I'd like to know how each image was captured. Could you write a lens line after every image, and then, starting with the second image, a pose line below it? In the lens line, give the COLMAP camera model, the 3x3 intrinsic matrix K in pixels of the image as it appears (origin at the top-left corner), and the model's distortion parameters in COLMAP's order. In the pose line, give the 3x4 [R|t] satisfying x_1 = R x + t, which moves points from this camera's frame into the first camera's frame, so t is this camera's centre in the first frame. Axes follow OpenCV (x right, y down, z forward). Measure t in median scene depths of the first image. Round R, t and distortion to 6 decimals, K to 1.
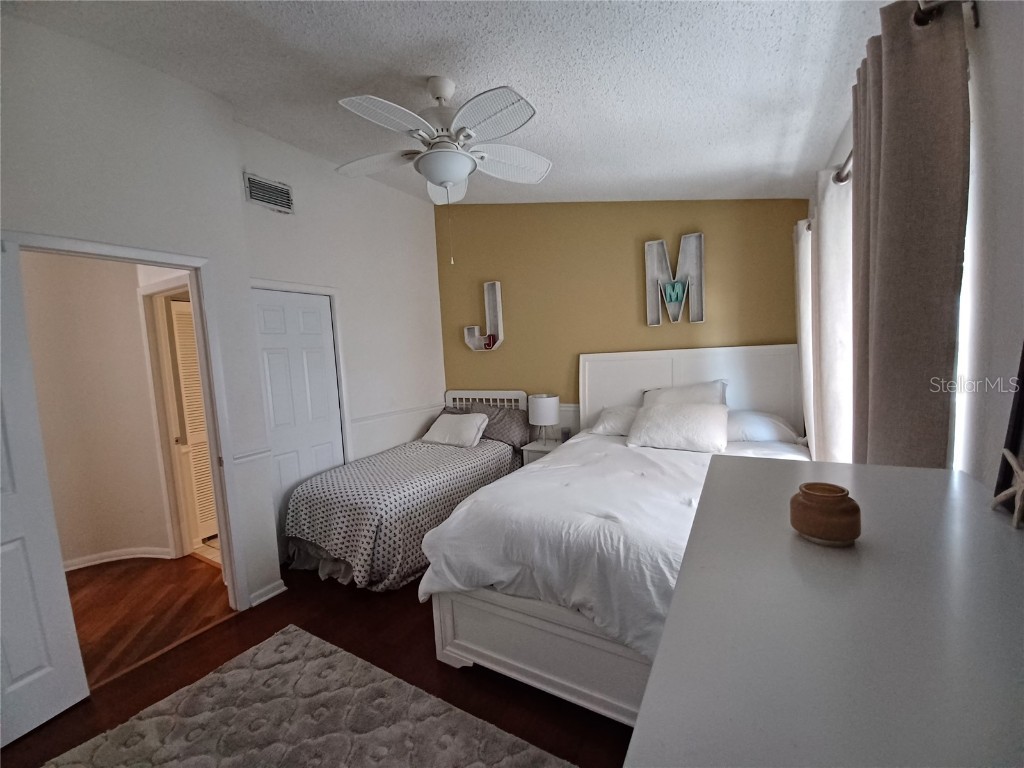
lens RADIAL K [[408.0, 0, 512.0], [0, 408.0, 384.0], [0, 0, 1]] dist [0.021456, -0.012401]
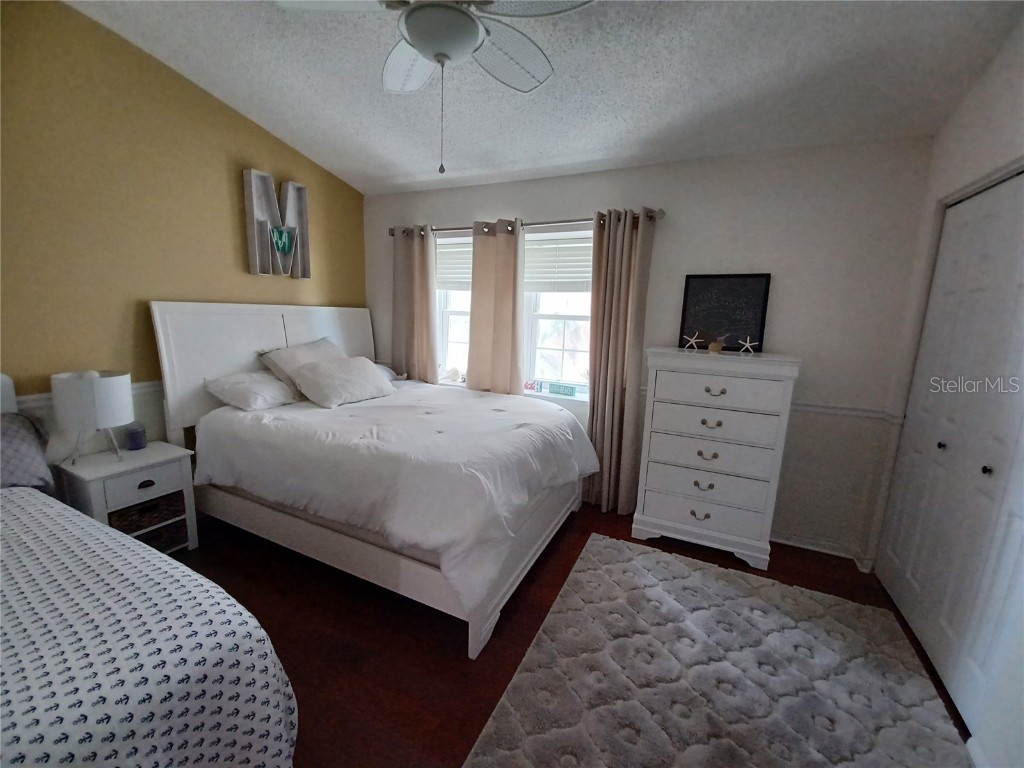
lens RADIAL K [[408.0, 0, 512.0], [0, 408.0, 384.0], [0, 0, 1]] dist [0.021456, -0.012401]
pose [[-0.081279, -0.119176, 0.989541, -0.586289], [0.051993, 0.990967, 0.123619, 0.003539], [-0.995334, 0.061497, -0.074348, 0.579959]]
